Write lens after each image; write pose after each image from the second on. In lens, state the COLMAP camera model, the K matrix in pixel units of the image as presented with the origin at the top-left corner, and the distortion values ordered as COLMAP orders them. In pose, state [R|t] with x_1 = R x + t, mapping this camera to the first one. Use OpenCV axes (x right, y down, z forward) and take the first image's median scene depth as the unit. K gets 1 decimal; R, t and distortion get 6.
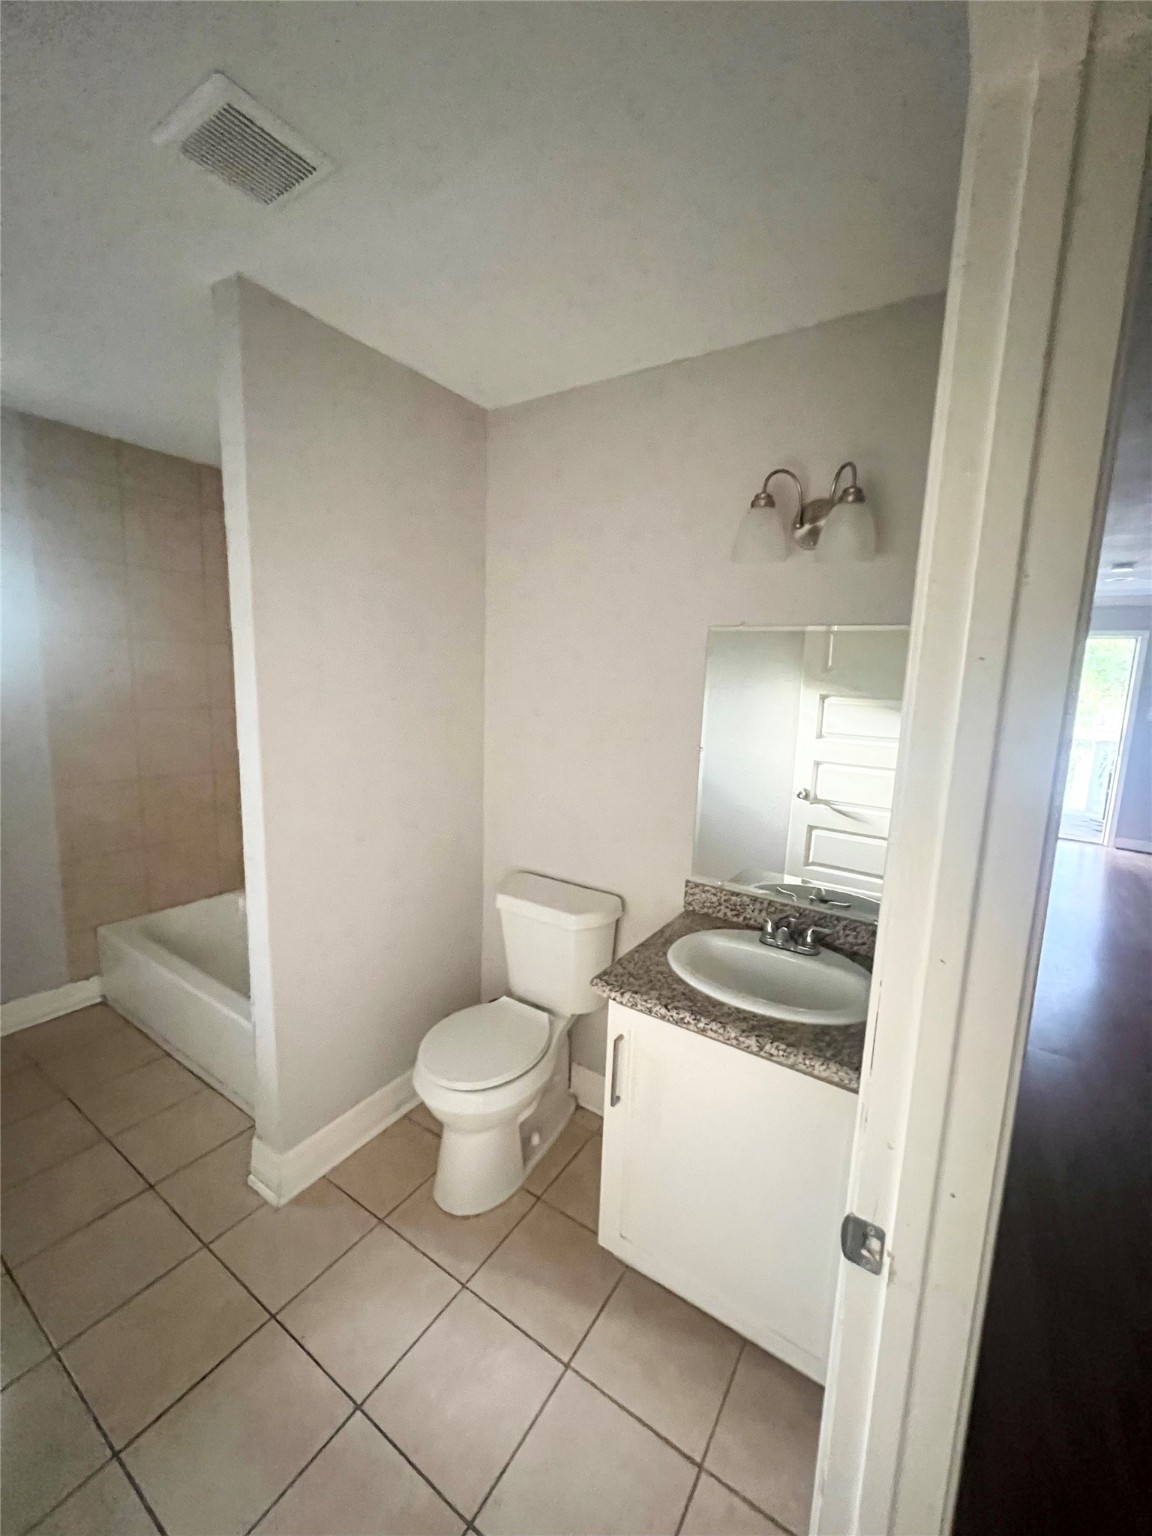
lens RADIAL K [[611.7, 0, 576.7], [0, 611.7, 766.3], [0, 0, 1]] dist [0.001114, -0.000636]
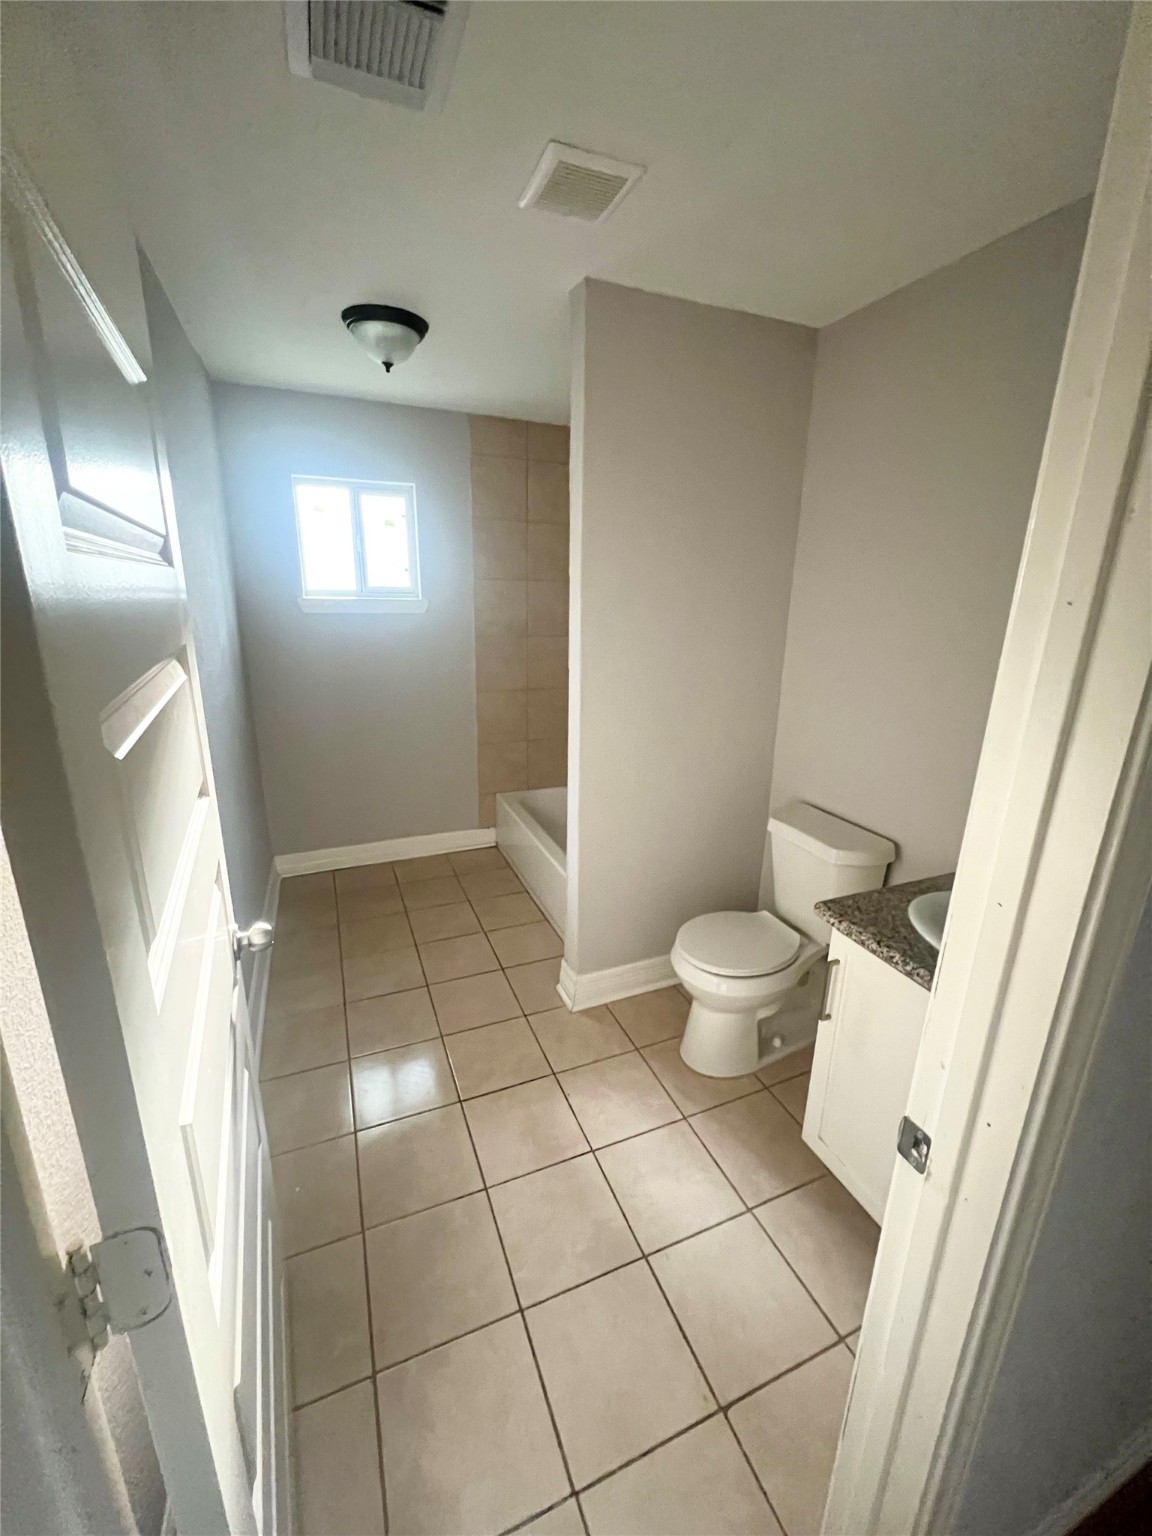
lens RADIAL K [[611.7, 0, 574.6], [0, 611.7, 766.0], [0, 0, 1]] dist [0.001114, -0.000636]
pose [[0.827265, 0.133098, -0.545818, 0.191185], [-0.070733, 0.988476, 0.133833, 0.001150], [0.557341, -0.072108, 0.827146, -0.081179]]
